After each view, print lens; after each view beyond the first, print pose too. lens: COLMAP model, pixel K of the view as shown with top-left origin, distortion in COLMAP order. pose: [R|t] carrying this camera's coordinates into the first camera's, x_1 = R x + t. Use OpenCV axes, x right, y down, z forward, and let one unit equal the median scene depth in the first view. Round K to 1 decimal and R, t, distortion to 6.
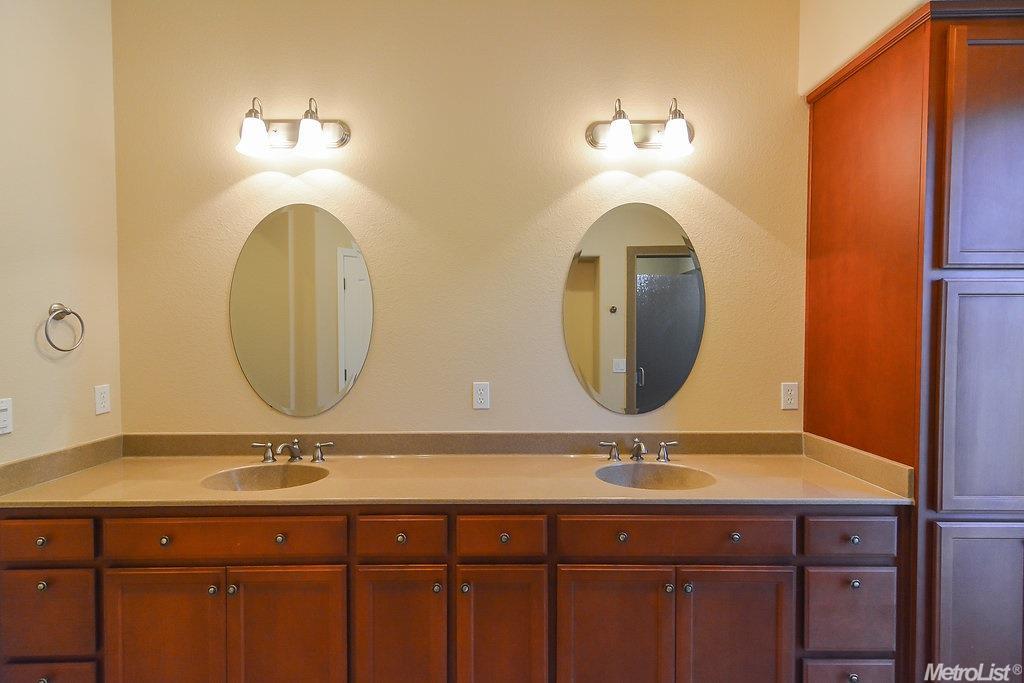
lens RADIAL K [[486.9, 0, 514.0], [0, 486.9, 343.7], [0, 0, 1]] dist [0.021736, -0.004073]
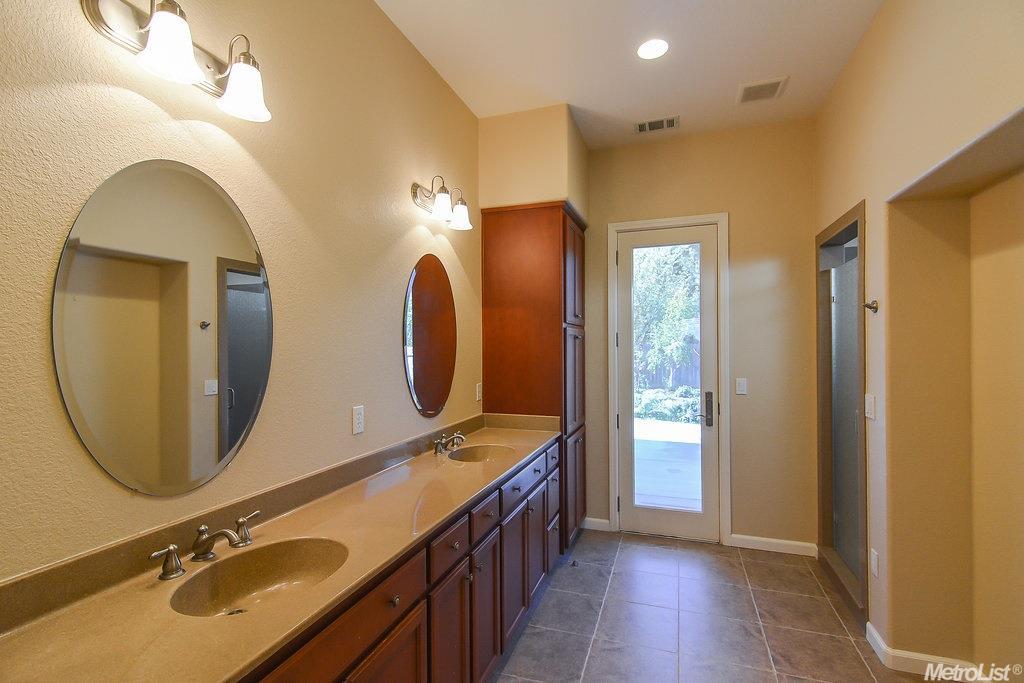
lens RADIAL K [[486.9, 0, 511.9], [0, 486.9, 345.6], [0, 0, 1]] dist [0.021736, -0.004073]
pose [[0.332520, 0.000834, 0.943096, -0.900766], [0.019321, 0.999784, -0.007696, -0.030847], [-0.942898, 0.020781, 0.332432, 0.373441]]
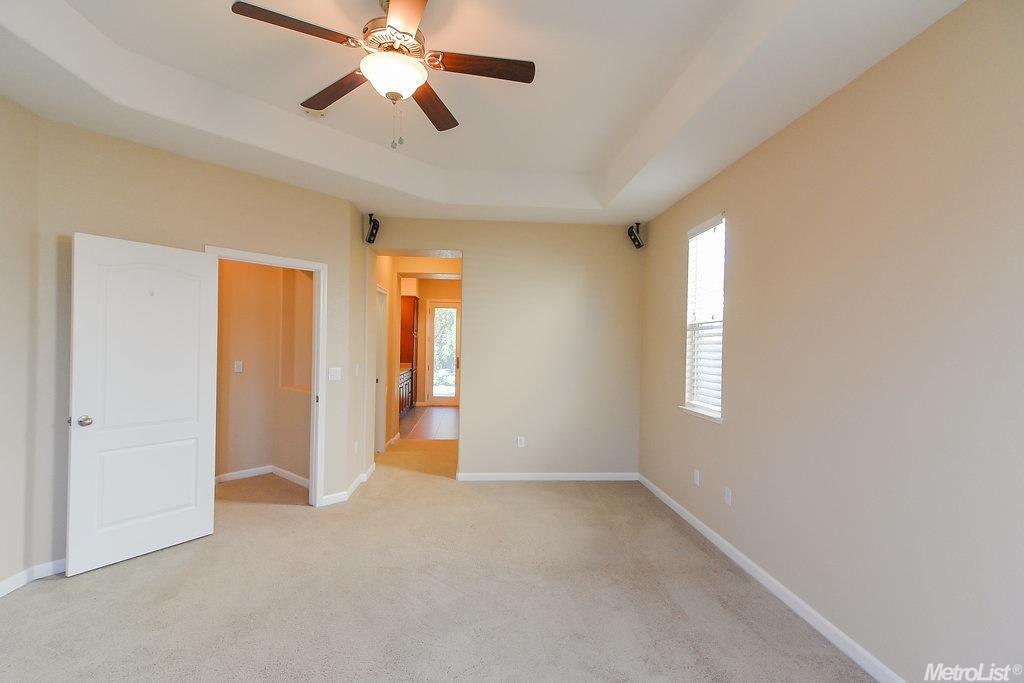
lens RADIAL K [[486.9, 0, 508.9], [0, 486.9, 342.2], [0, 0, 1]] dist [0.021736, -0.004073]
pose [[-0.062129, 0.005065, 0.998055, -4.202770], [-0.003504, 0.999980, -0.005293, -0.006816], [-0.998062, -0.003826, -0.062110, 0.084895]]
